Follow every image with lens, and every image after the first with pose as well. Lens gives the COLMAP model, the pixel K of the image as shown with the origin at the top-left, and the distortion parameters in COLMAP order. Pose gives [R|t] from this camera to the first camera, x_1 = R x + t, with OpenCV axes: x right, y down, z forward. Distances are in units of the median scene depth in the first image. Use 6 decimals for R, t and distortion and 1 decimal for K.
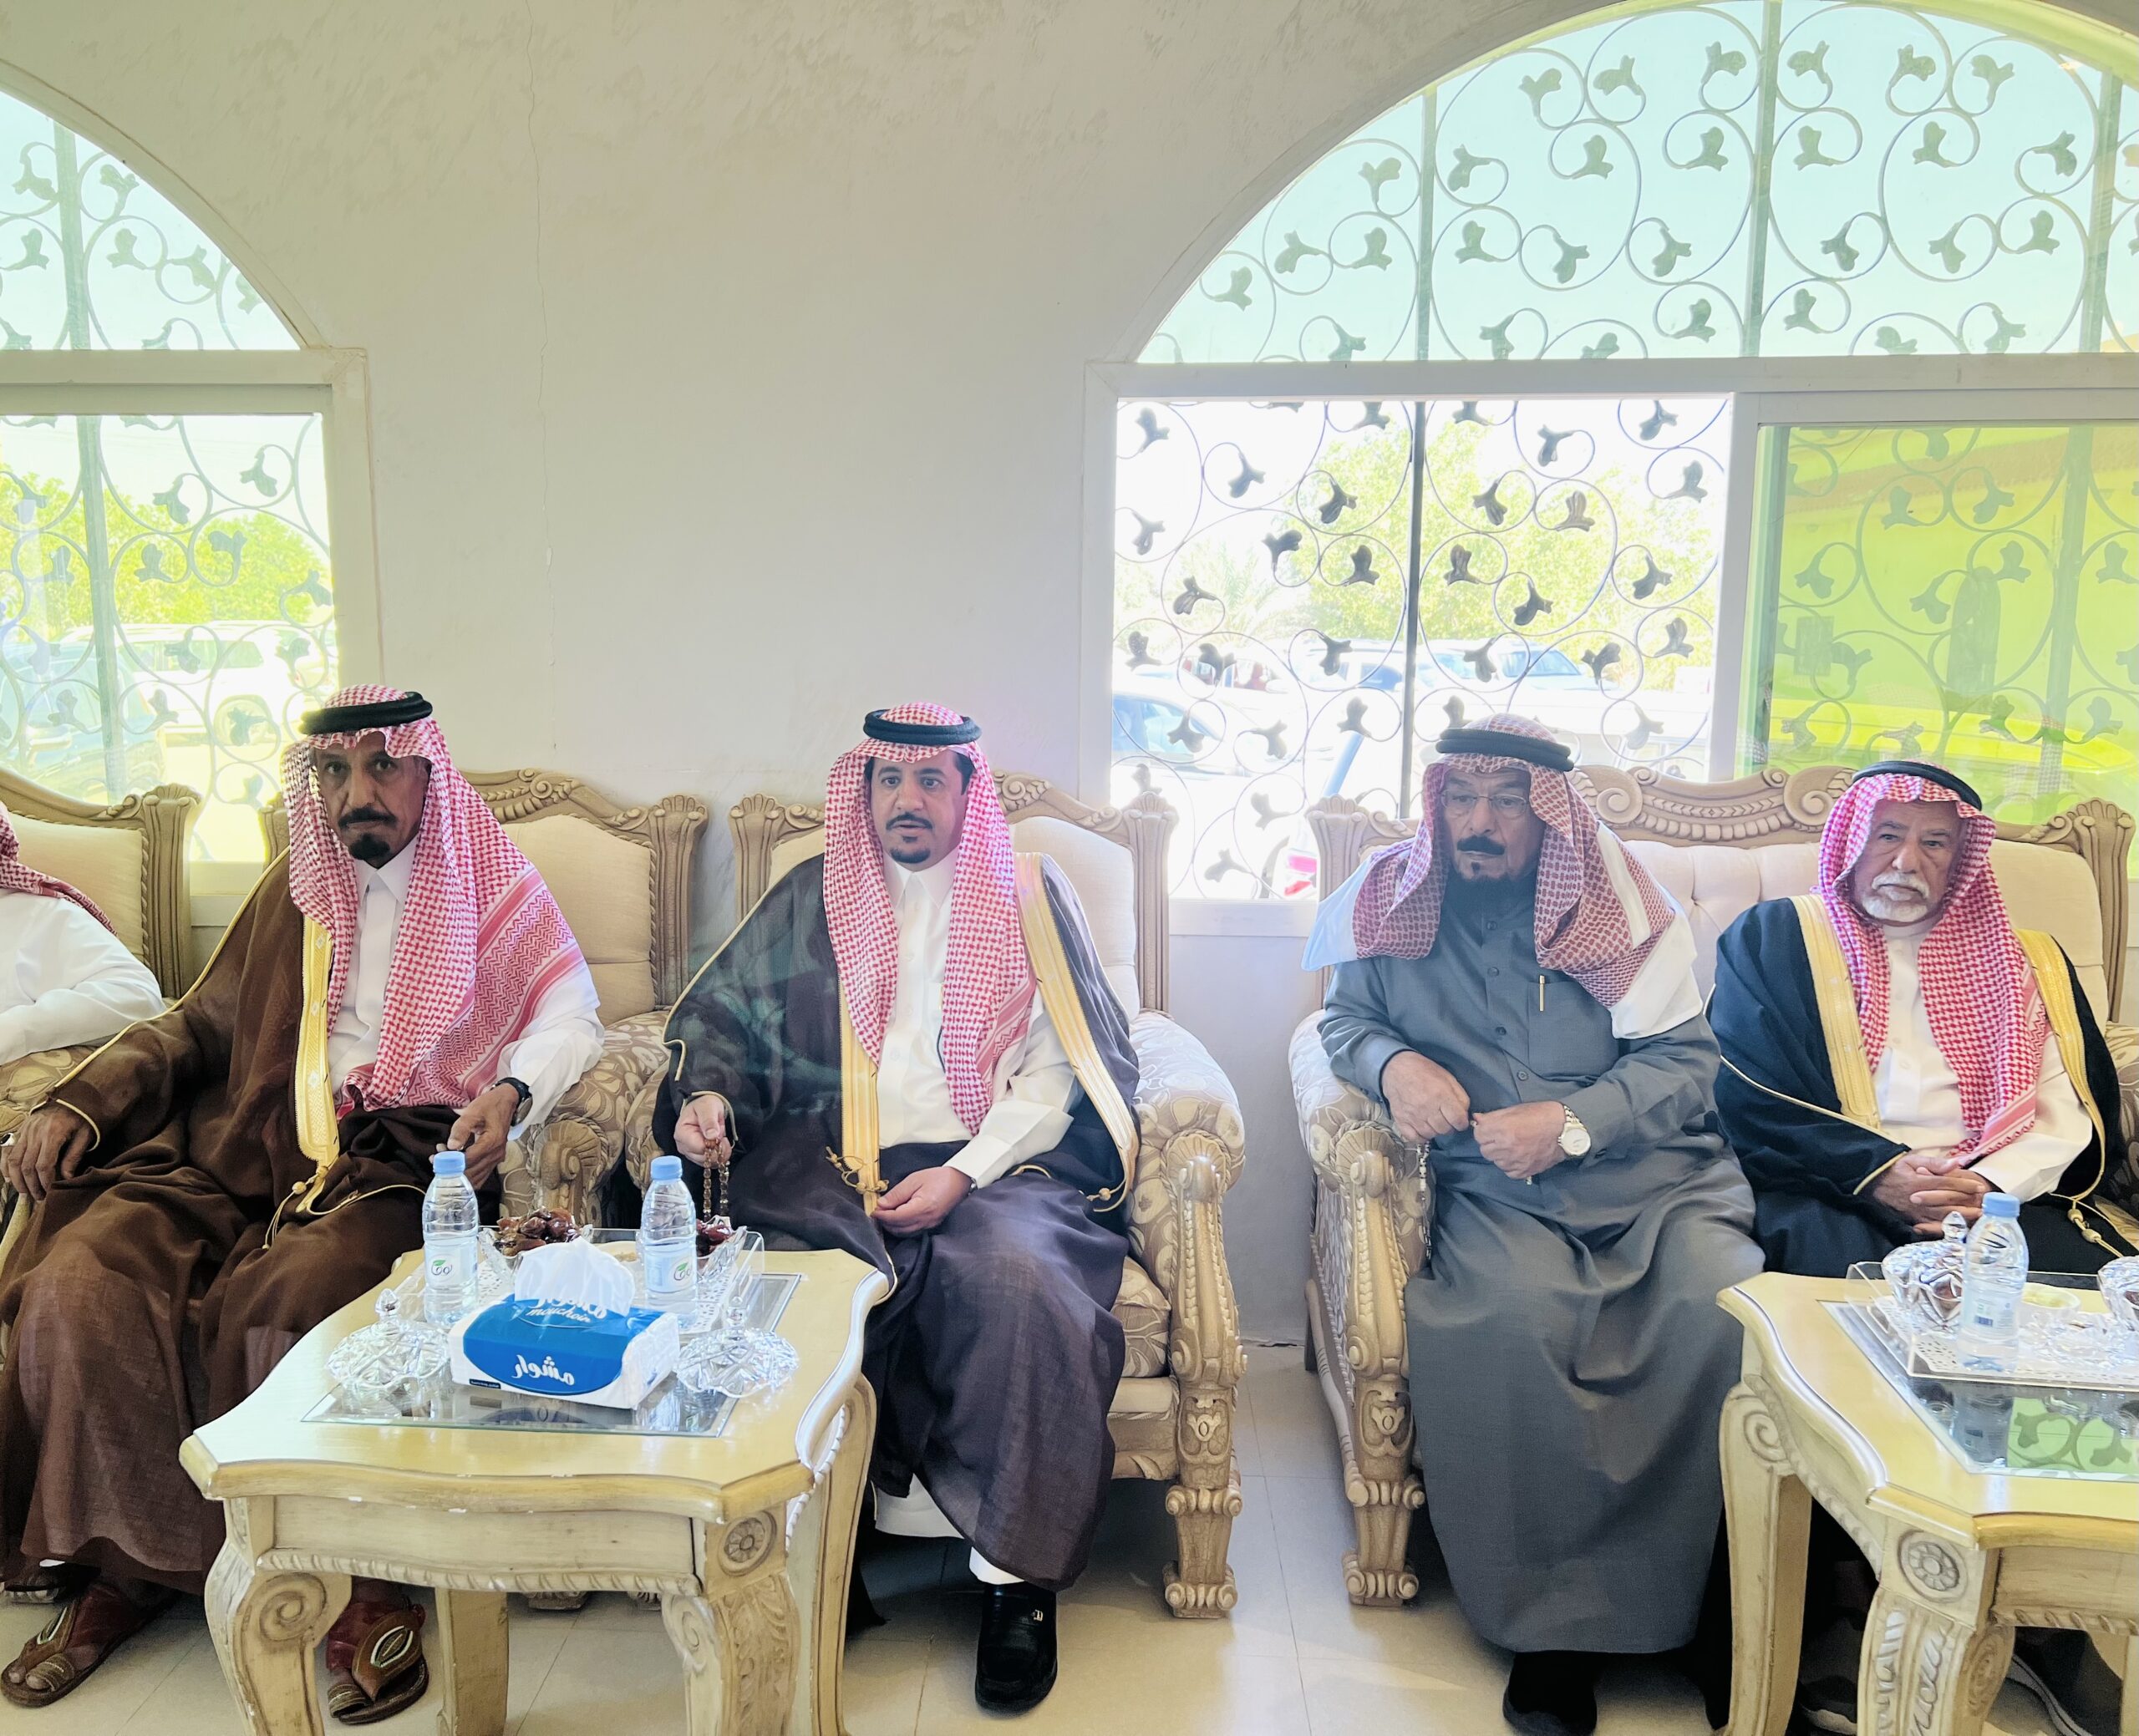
lens RADIAL K [[1746.0, 0, 999.7], [0, 1746.0, 868.9], [0, 0, 1]] dist [0.051036, -0.046356]
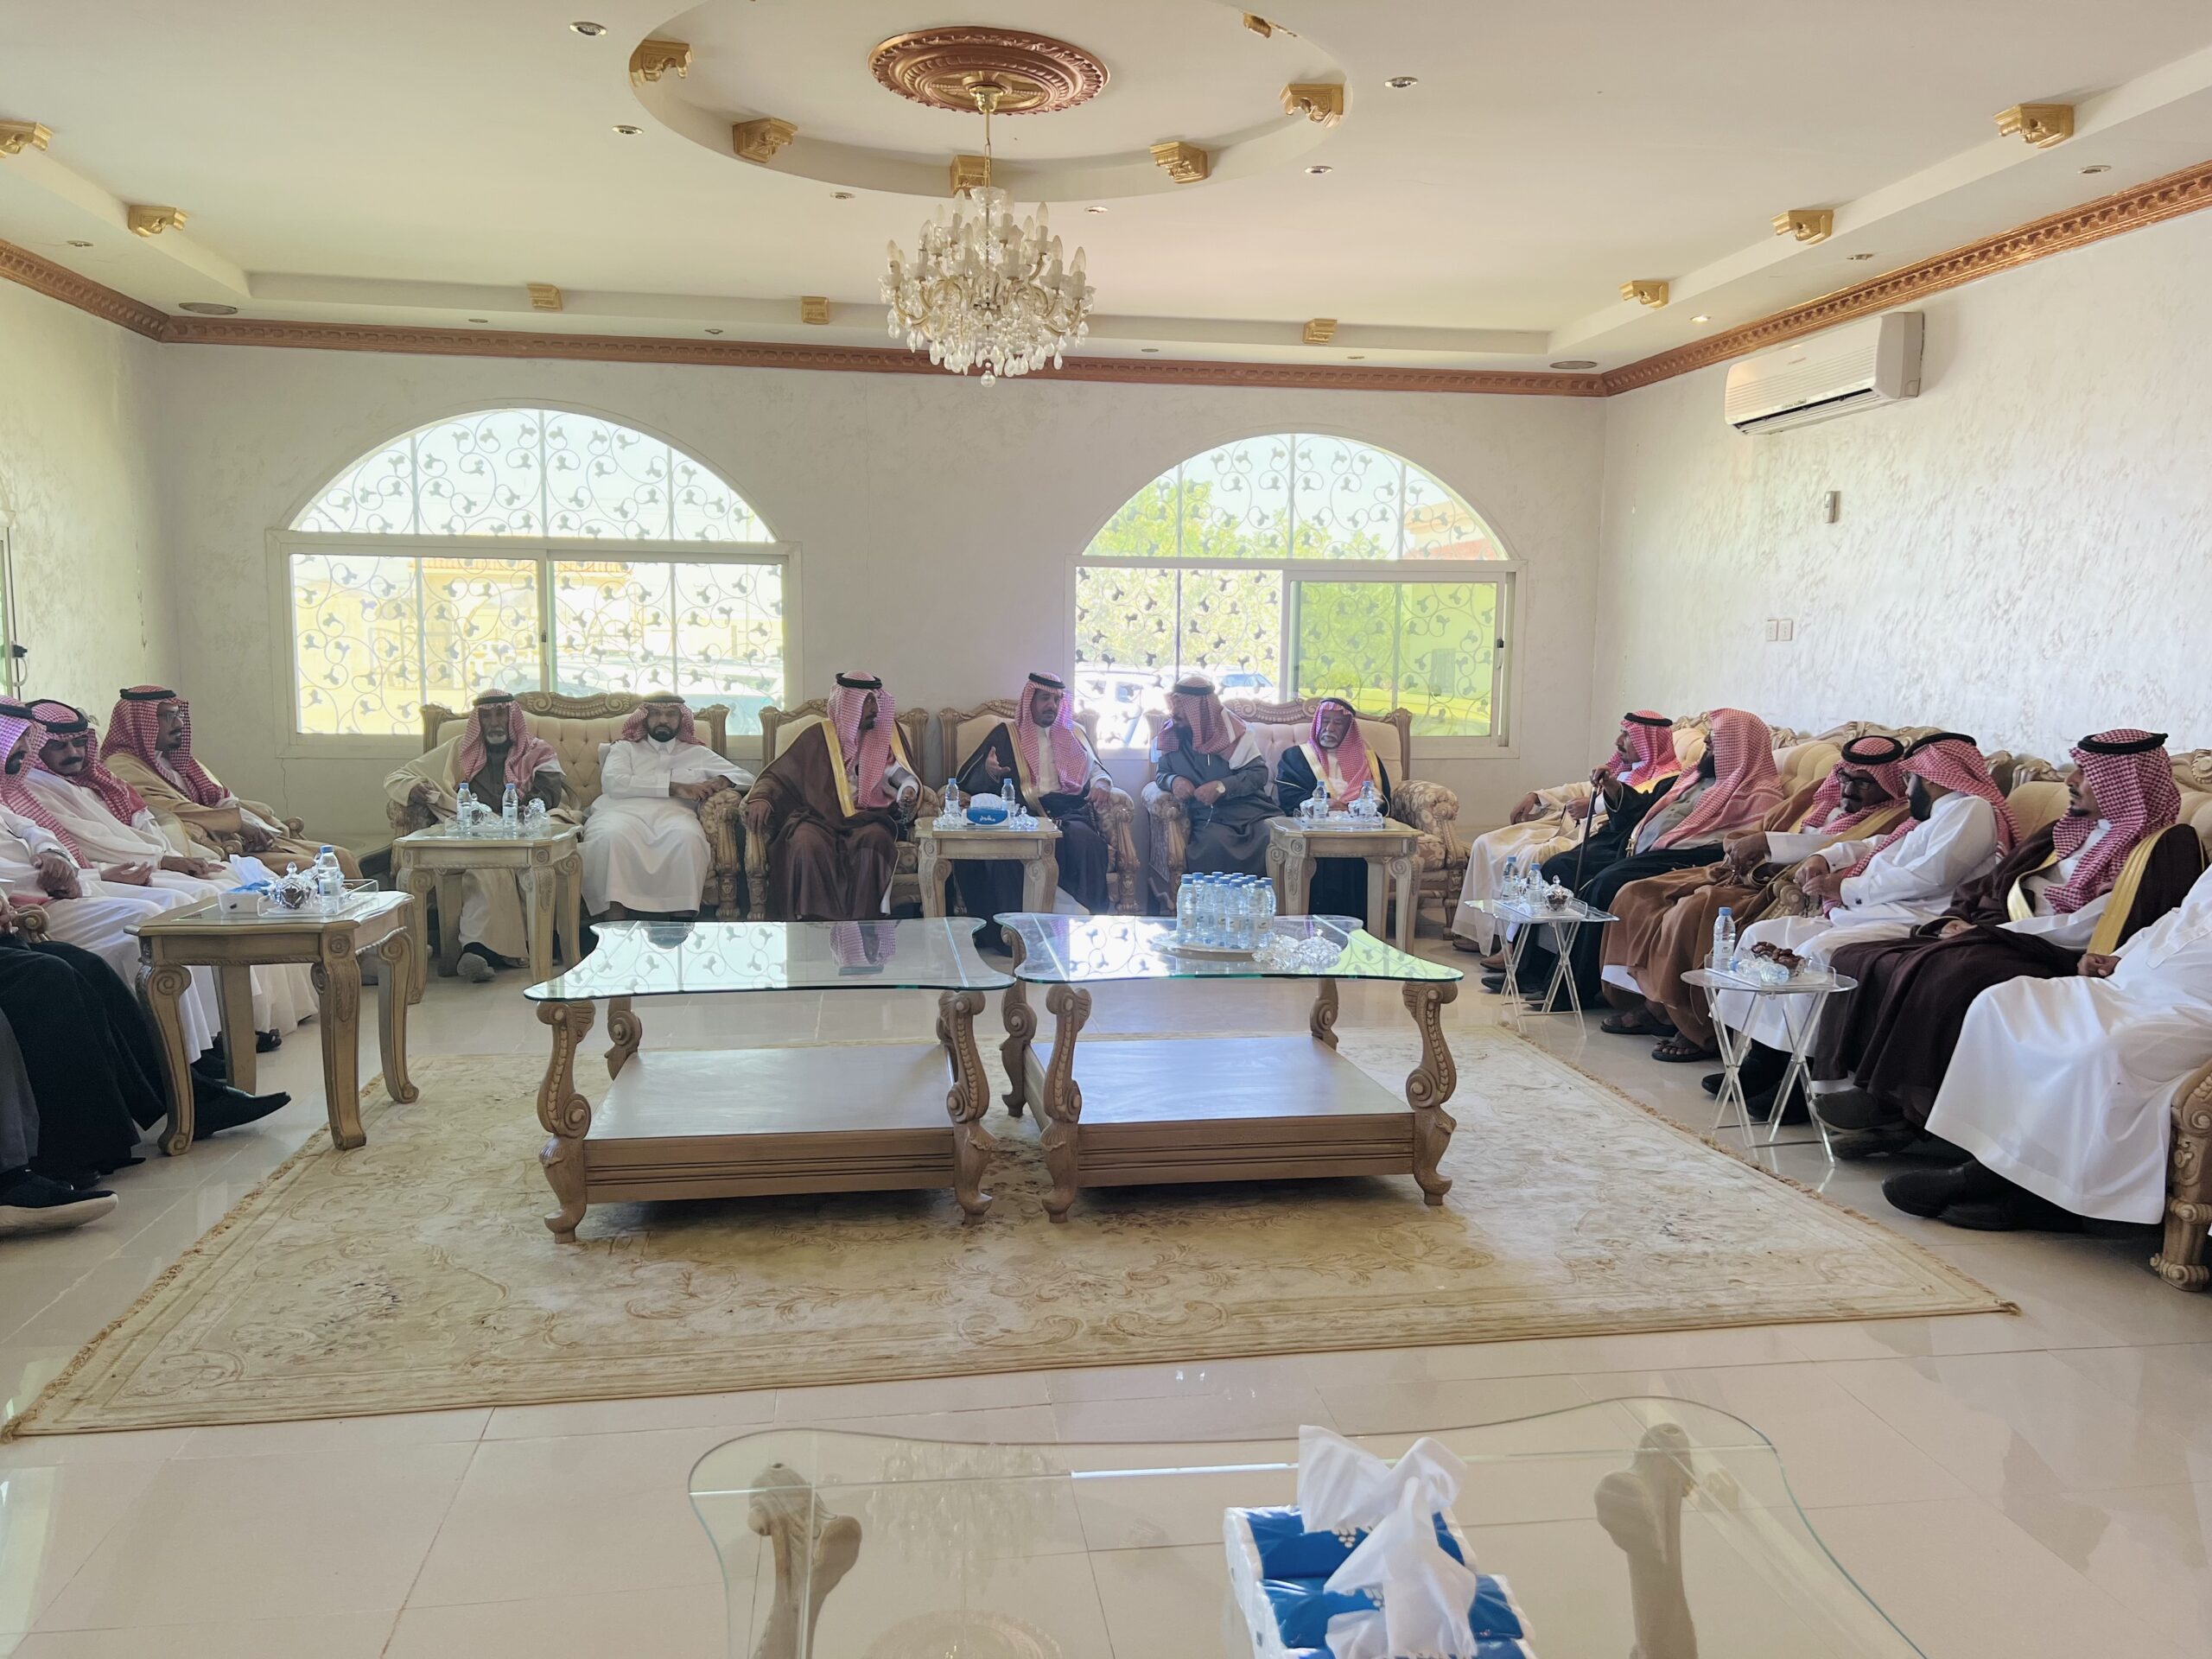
lens RADIAL K [[1678.1, 0, 1102.9], [0, 1678.1, 840.3], [0, 0, 1]] dist [0.059414, -0.065405]
pose [[0.978228, -0.014964, 0.206993, -0.450786], [0.020443, 0.999494, -0.024355, 0.236126], [-0.206524, 0.028056, 0.978039, -1.620145]]
